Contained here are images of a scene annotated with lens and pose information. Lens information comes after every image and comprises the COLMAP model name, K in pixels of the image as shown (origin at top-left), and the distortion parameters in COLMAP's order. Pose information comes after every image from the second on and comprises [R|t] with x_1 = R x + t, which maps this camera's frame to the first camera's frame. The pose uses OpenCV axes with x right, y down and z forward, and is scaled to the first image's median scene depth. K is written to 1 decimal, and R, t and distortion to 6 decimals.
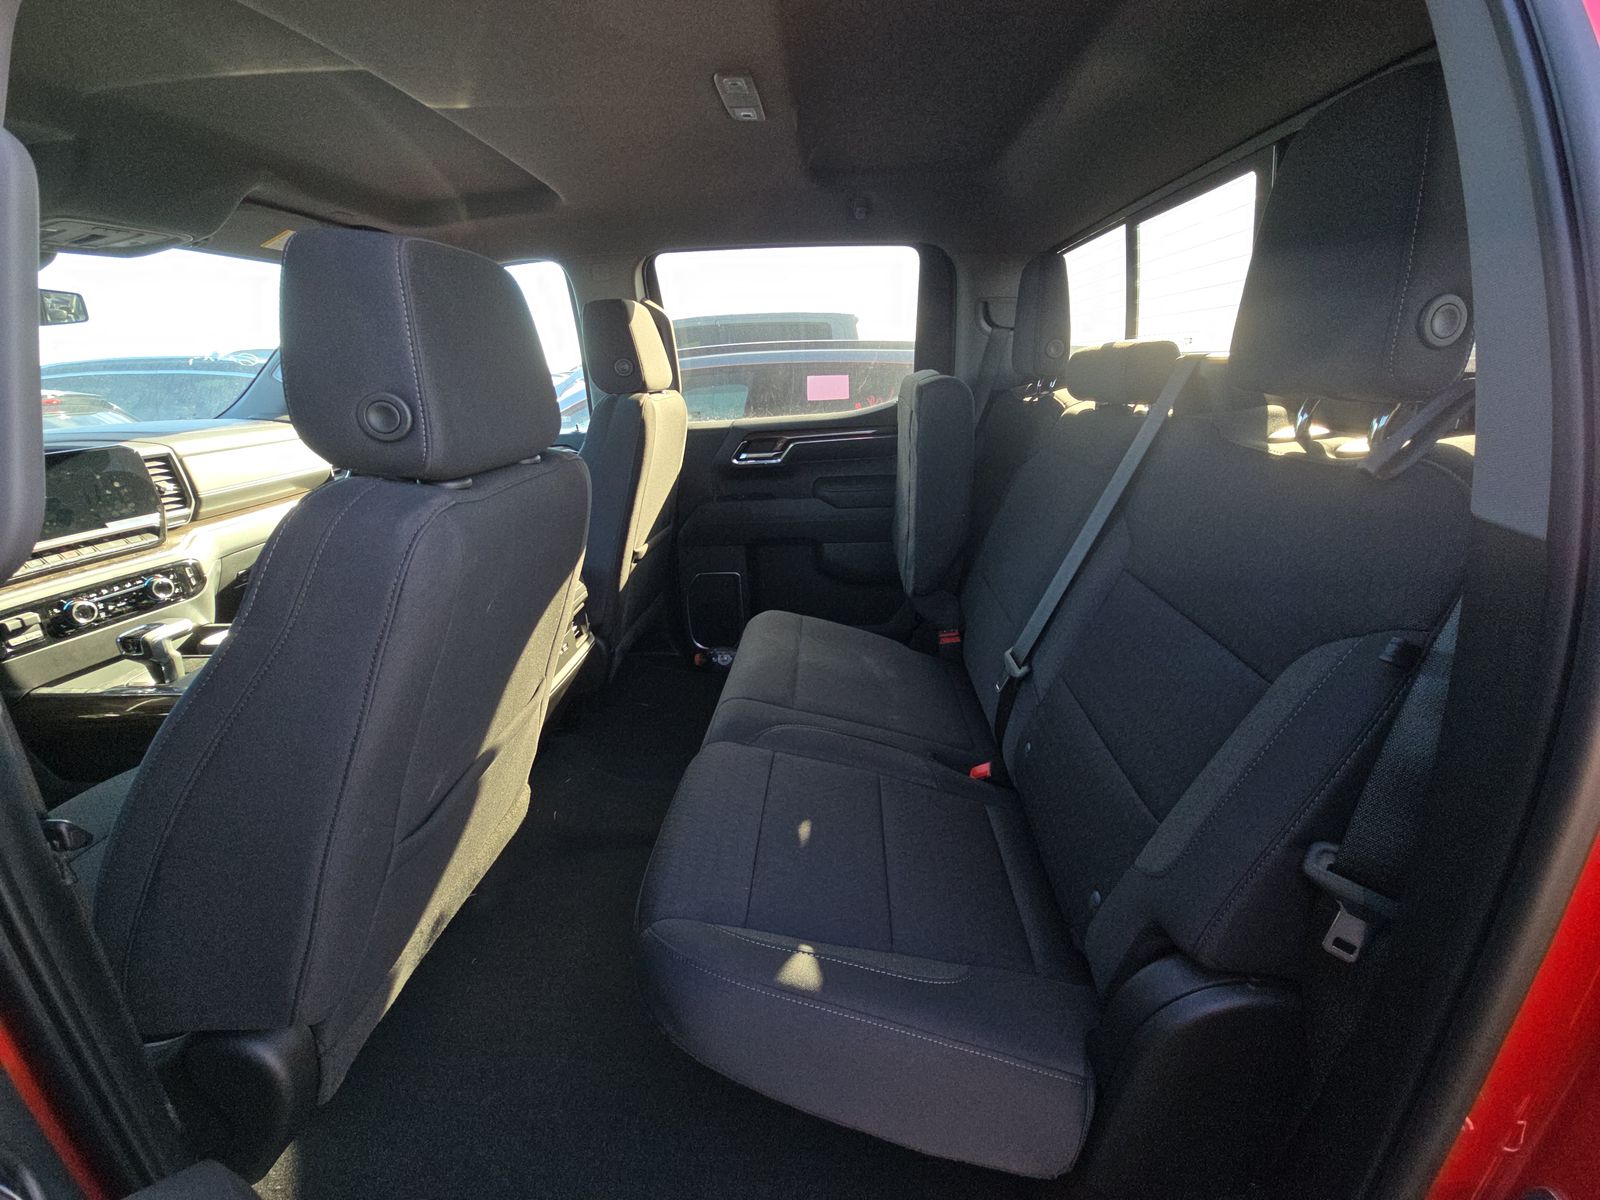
lens RADIAL K [[645.6, 0, 824.9], [0, 645.6, 603.0], [0, 0, 1]] dist [-0.000009, -0.009331]
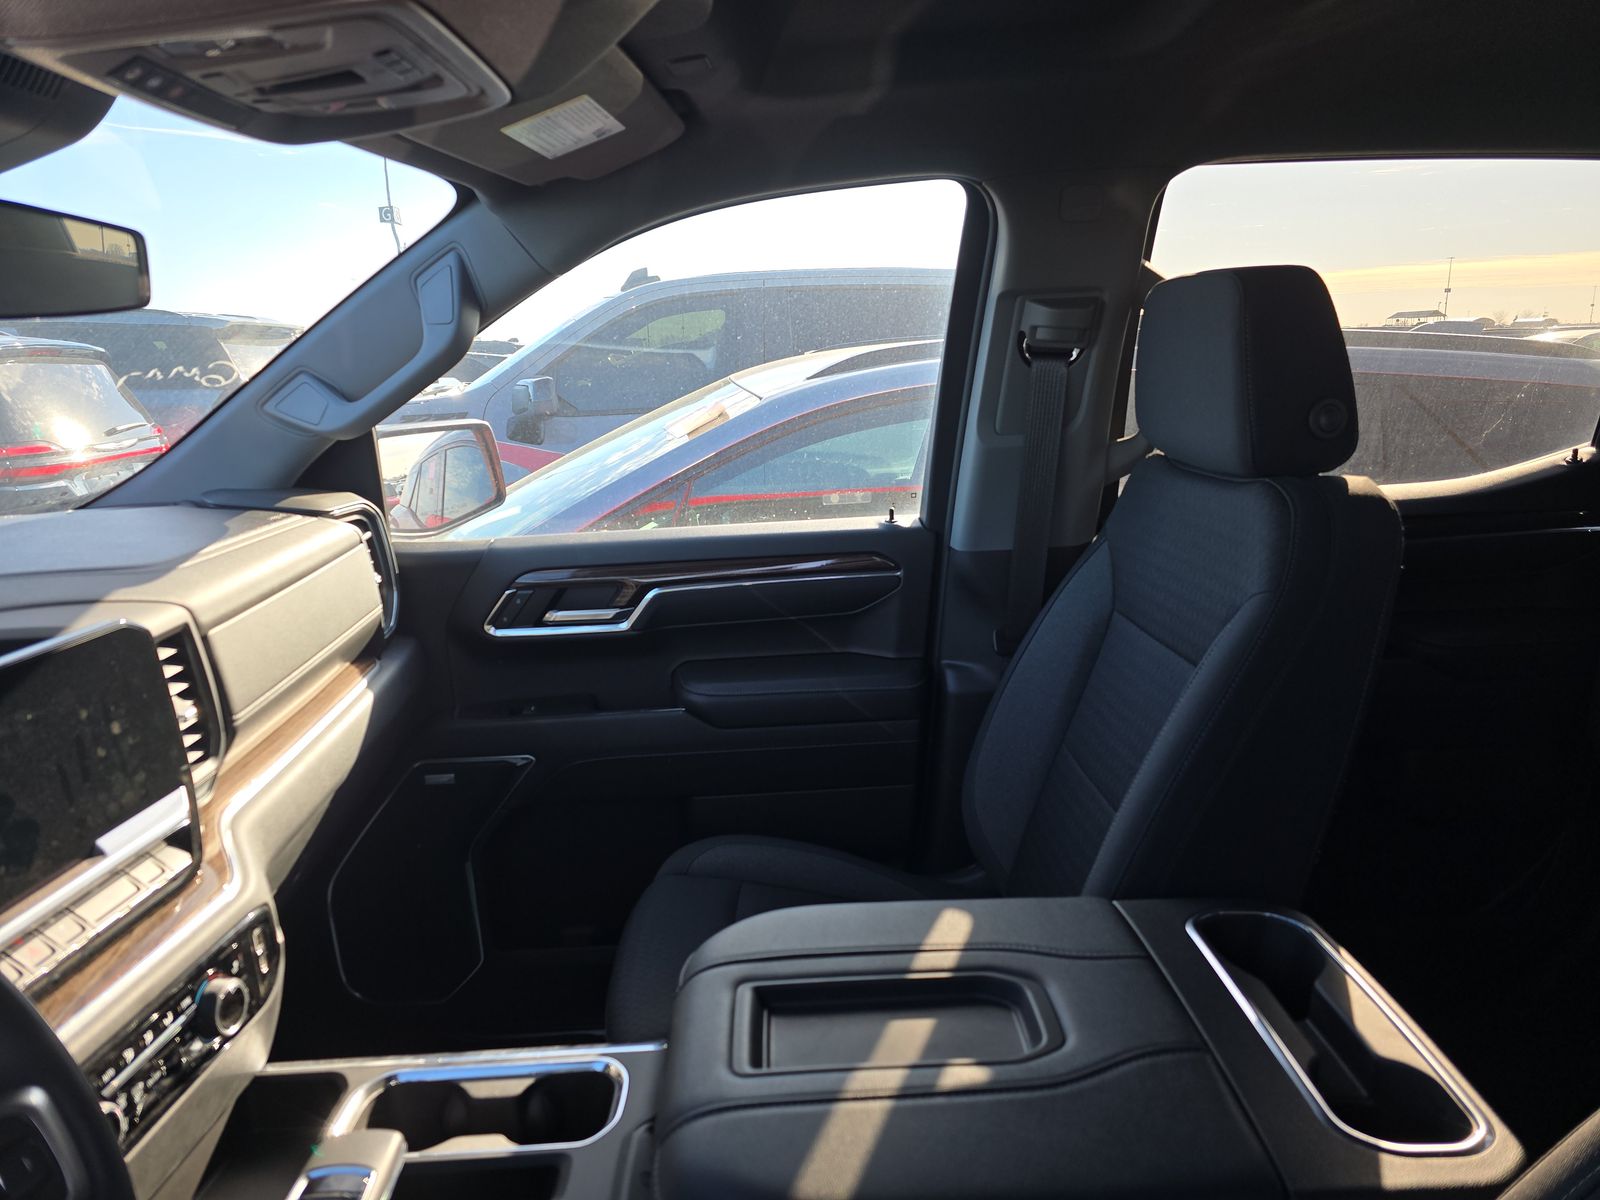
lens RADIAL K [[1073.5, 0, 799.7], [0, 1073.5, 604.8], [0, 0, 1]] dist [0.049274, -0.057271]
pose [[0.997005, -0.019978, 0.074706, -0.731573], [0.027785, 0.994087, -0.104970, -0.172720], [-0.072167, 0.106731, 0.991665, 0.324183]]
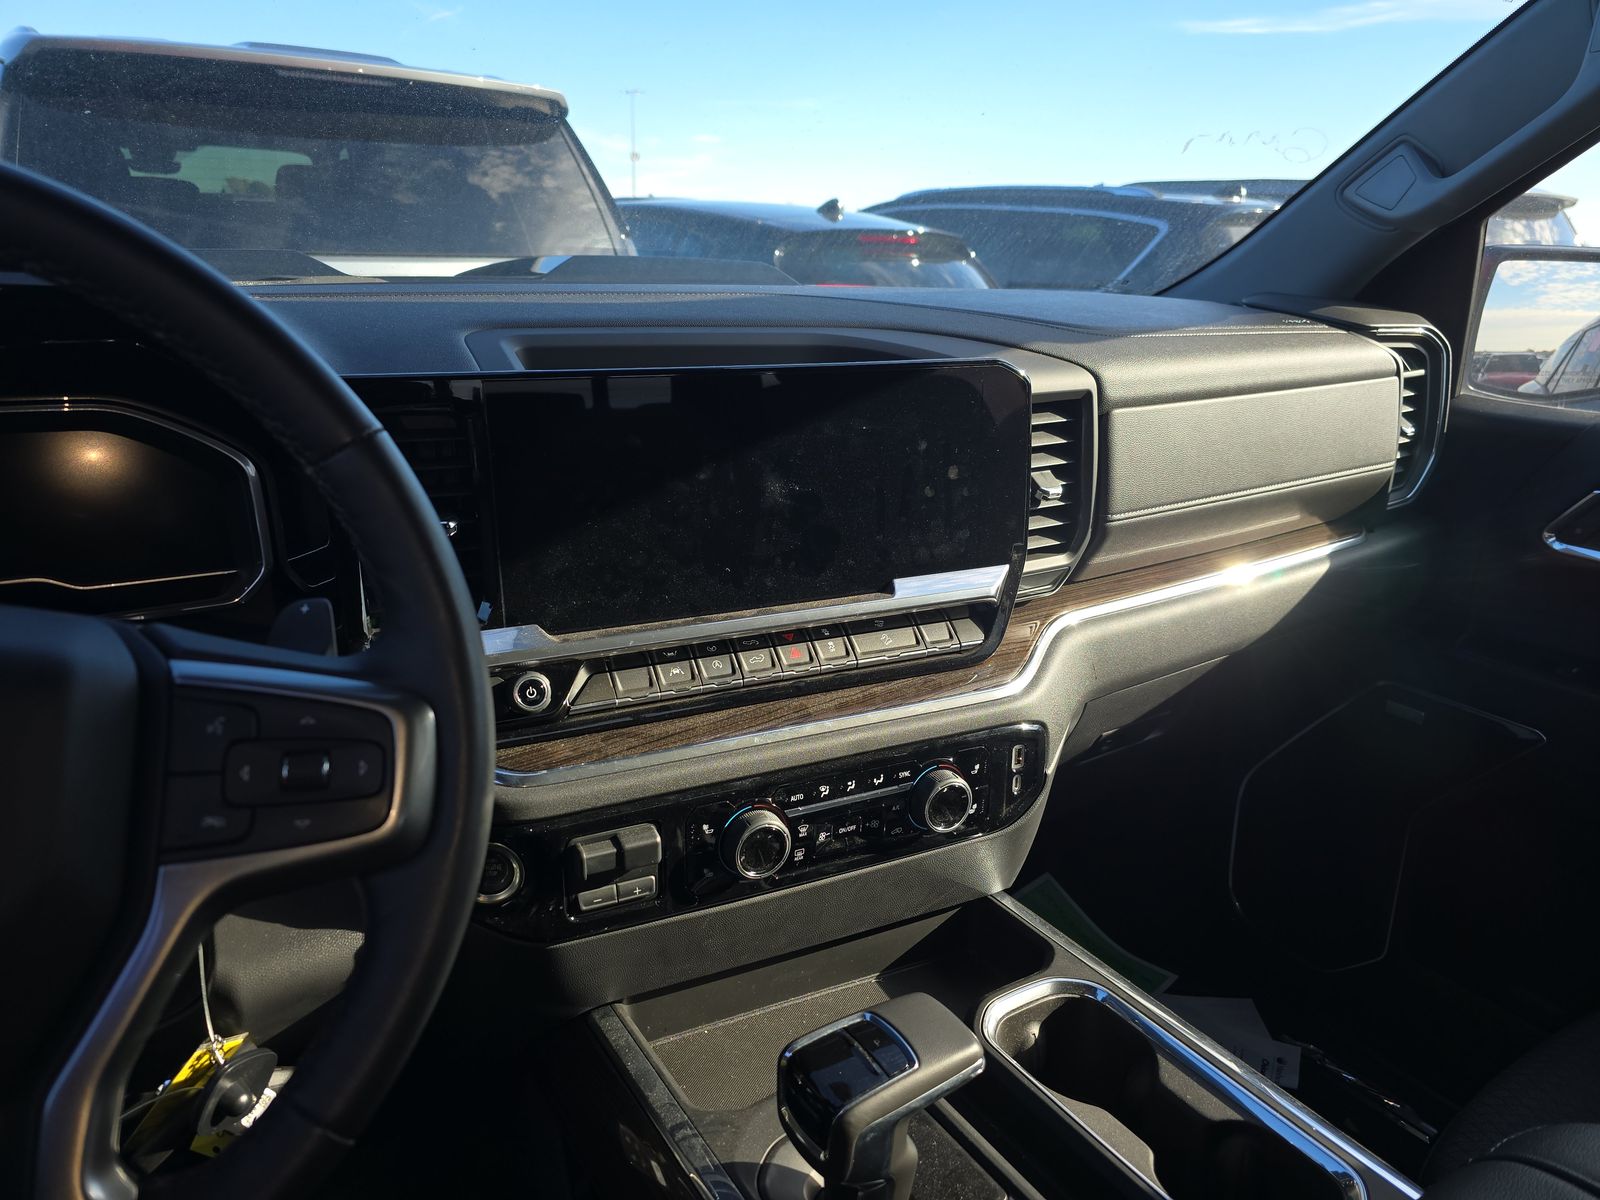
lens RADIAL K [[1073.5, 0, 799.7], [0, 1073.5, 604.8], [0, 0, 1]] dist [0.049274, -0.057271]
pose [[0.571924, 0.303500, -0.762096, -0.671259], [-0.317511, 0.938526, 0.135482, -0.164714], [0.756366, 0.164488, 0.633131, 0.560276]]
